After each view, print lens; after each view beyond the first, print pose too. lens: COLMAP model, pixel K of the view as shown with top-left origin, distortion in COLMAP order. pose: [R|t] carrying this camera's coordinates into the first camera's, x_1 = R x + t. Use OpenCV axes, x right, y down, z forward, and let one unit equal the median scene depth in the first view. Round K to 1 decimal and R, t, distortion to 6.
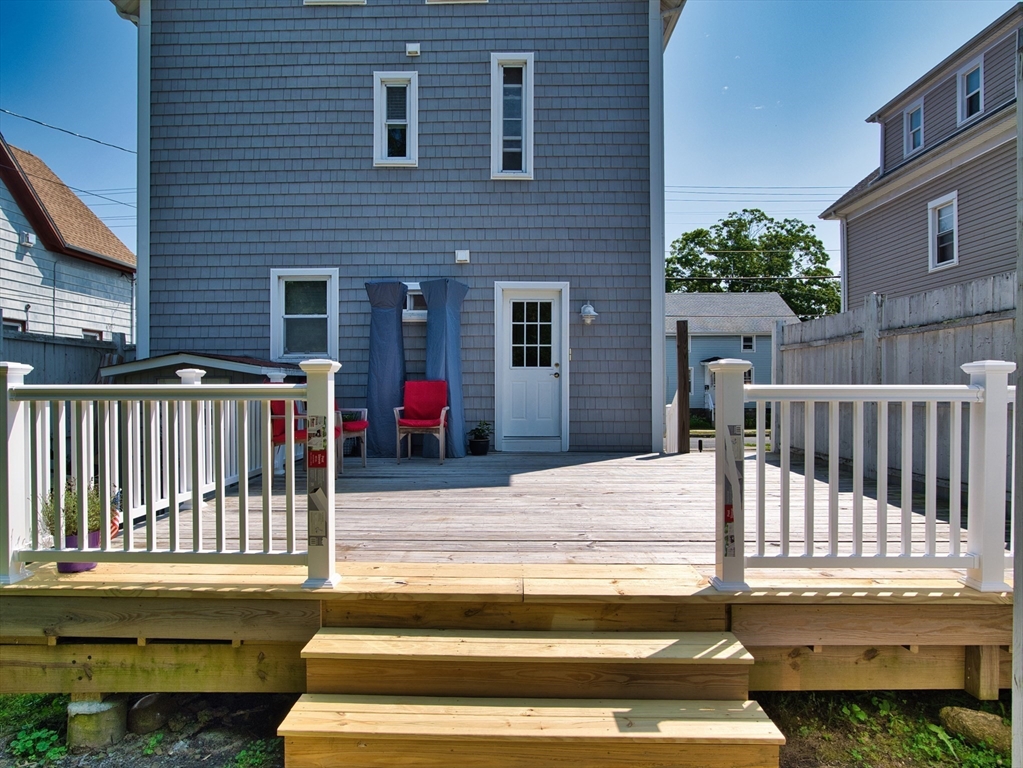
lens RADIAL K [[618.1, 0, 514.1], [0, 618.1, 393.9], [0, 0, 1]] dist [-0.038619, 0.021790]
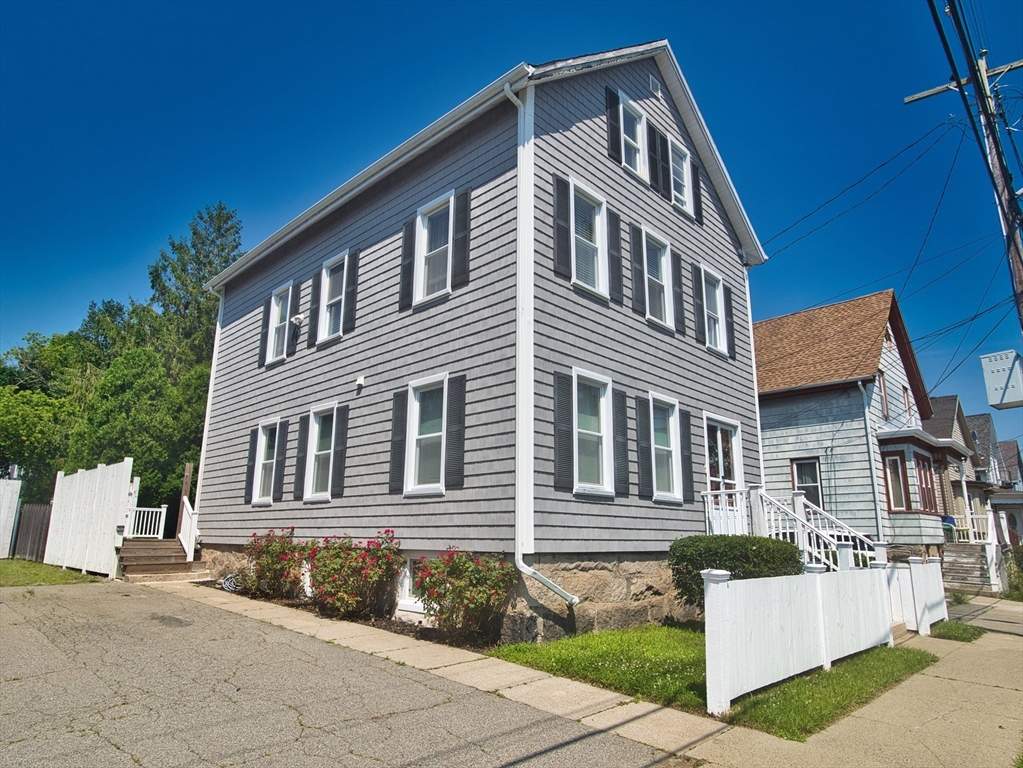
lens RADIAL K [[621.6, 0, 508.4], [0, 621.6, 396.9], [0, 0, 1]] dist [-0.040528, 0.025969]
pose [[-0.693642, -0.162924, -0.701653, 0.895960], [-0.014893, 0.977121, -0.212164, 0.055030], [0.720166, -0.136716, -0.680198, 2.843409]]
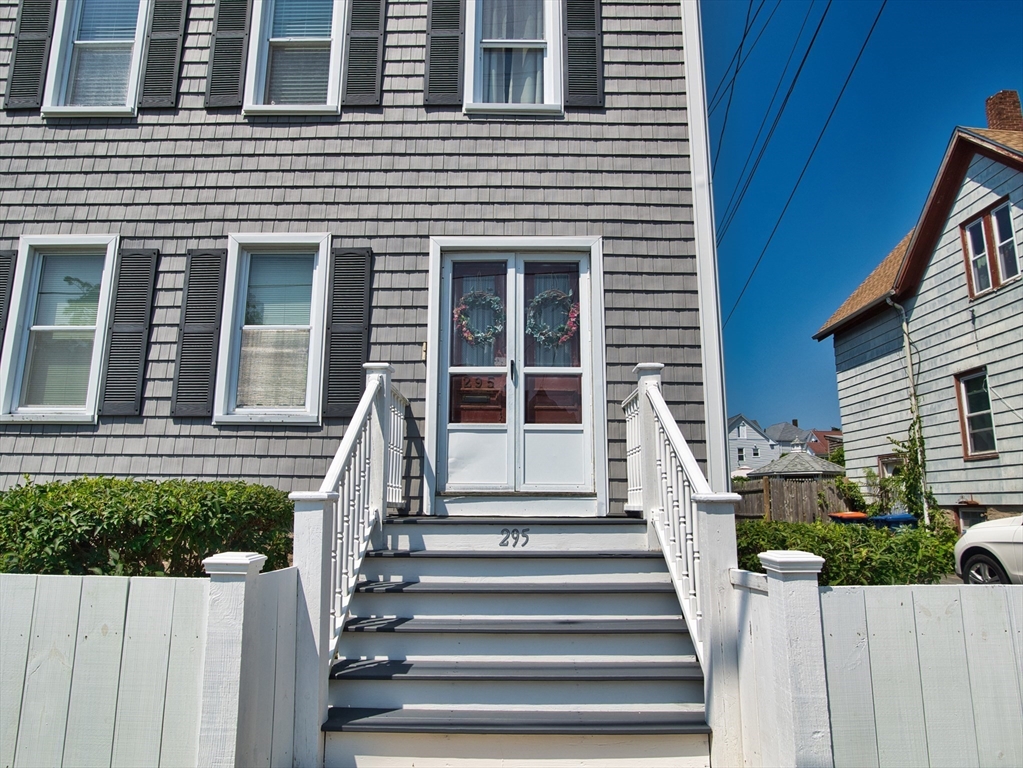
lens RADIAL K [[609.1, 0, 508.0], [0, 609.1, 390.9], [0, 0, 1]] dist [-0.042125, 0.024276]
pose [[-0.999975, 0.000116, 0.007045, -0.410295], [-0.001060, 0.986002, -0.166733, 0.064894], [-0.006965, -0.166736, -0.985977, 2.847466]]
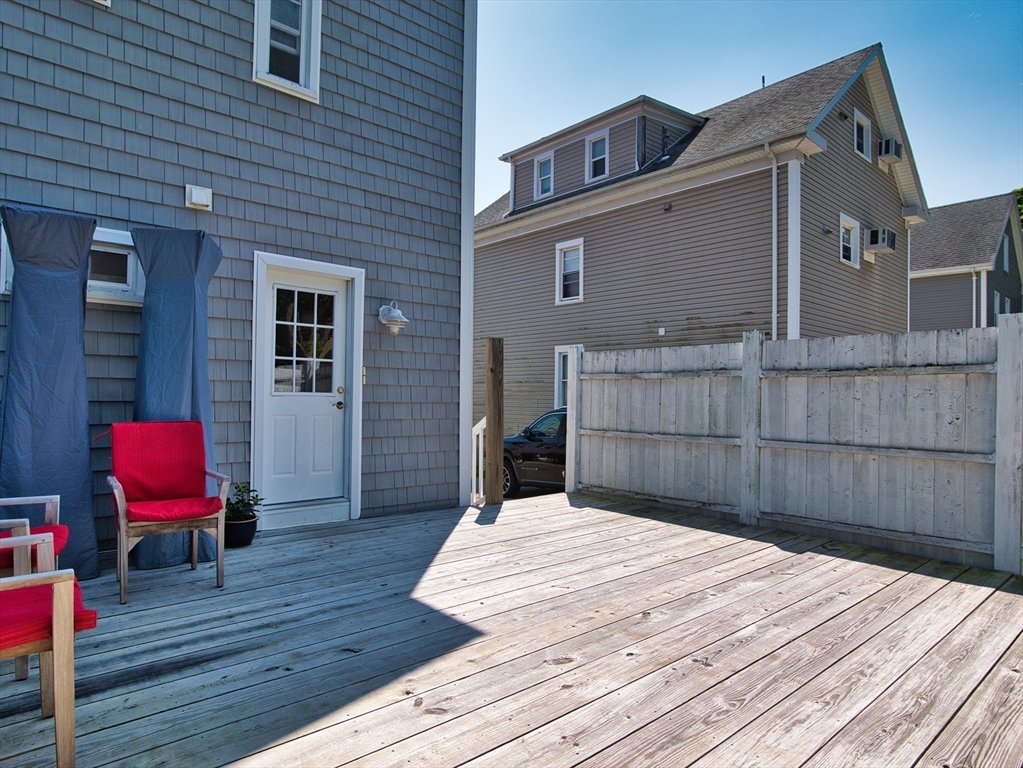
lens RADIAL K [[609.1, 0, 508.0], [0, 609.1, 390.9], [0, 0, 1]] dist [-0.042125, 0.024276]
pose [[0.750756, 0.017825, 0.660339, -0.232287], [-0.007821, 0.999806, -0.018096, -0.036328], [-0.660533, 0.008421, 0.750749, 0.393883]]
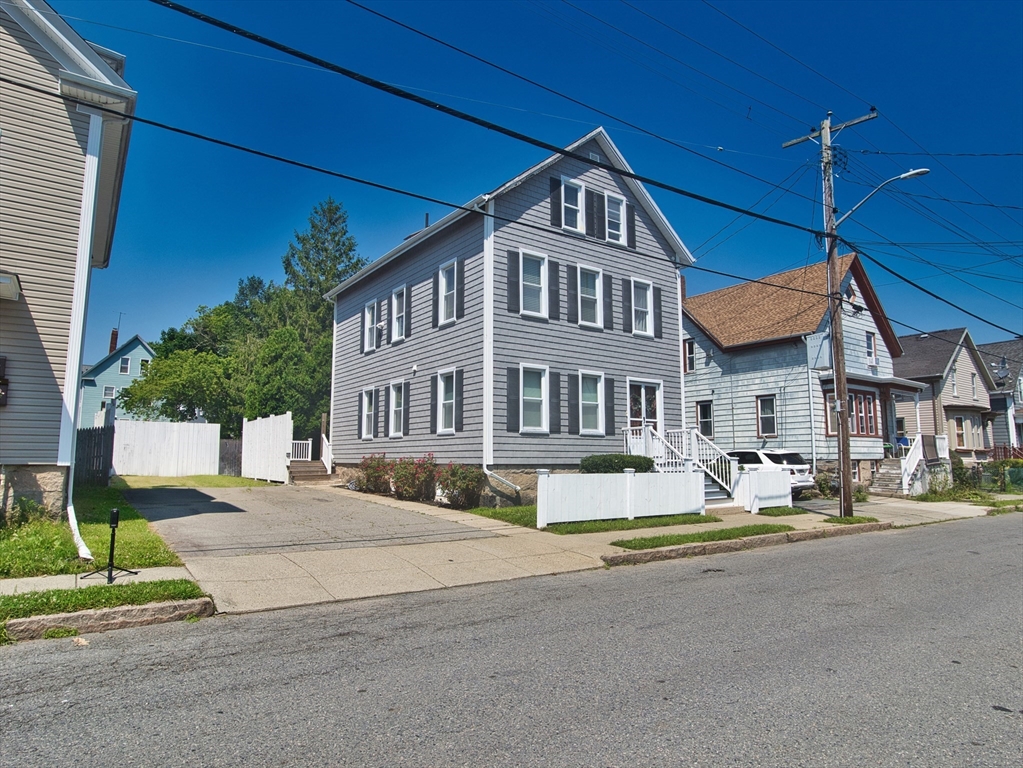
lens RADIAL K [[609.1, 0, 508.0], [0, 609.1, 390.9], [0, 0, 1]] dist [-0.042125, 0.024276]
pose [[-0.811494, -0.061619, -0.581103, 1.180417], [-0.003644, 0.994939, -0.100413, 0.051148], [0.584350, -0.079367, -0.807612, 3.649463]]
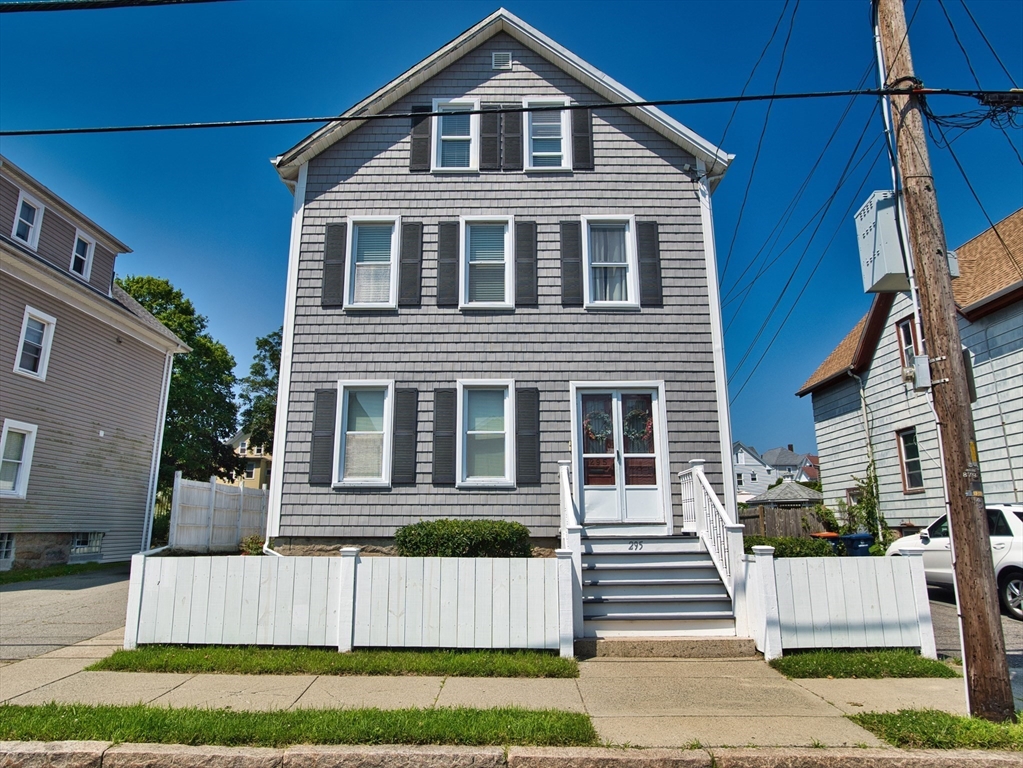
lens RADIAL K [[609.1, 0, 508.0], [0, 609.1, 390.9], [0, 0, 1]] dist [-0.042125, 0.024276]
pose [[-0.999967, 0.007793, 0.002232, -0.207223], [0.007170, 0.978769, -0.204841, 0.053172], [-0.003781, -0.204818, -0.978793, 3.380324]]
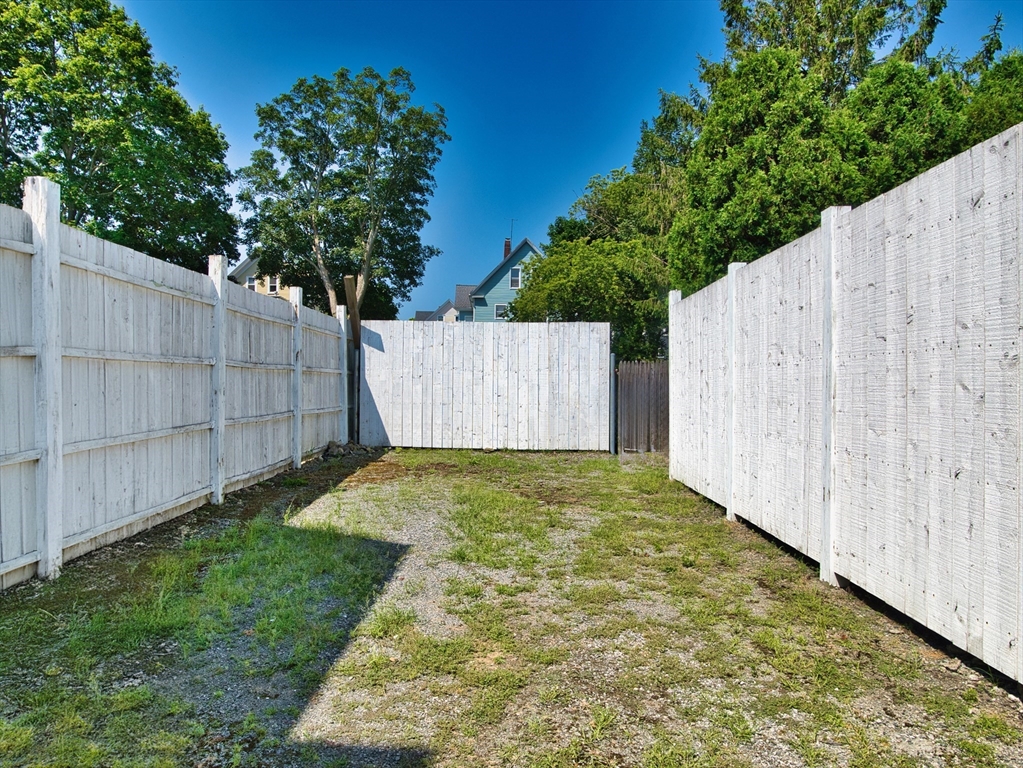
lens RADIAL K [[609.1, 0, 508.0], [0, 609.1, 390.9], [0, 0, 1]] dist [-0.042125, 0.024276]
pose [[-0.999690, -0.003608, 0.024639, 0.685292], [-0.003126, 0.999804, 0.019562, 0.024768], [-0.024705, 0.019479, -0.999505, 1.232295]]
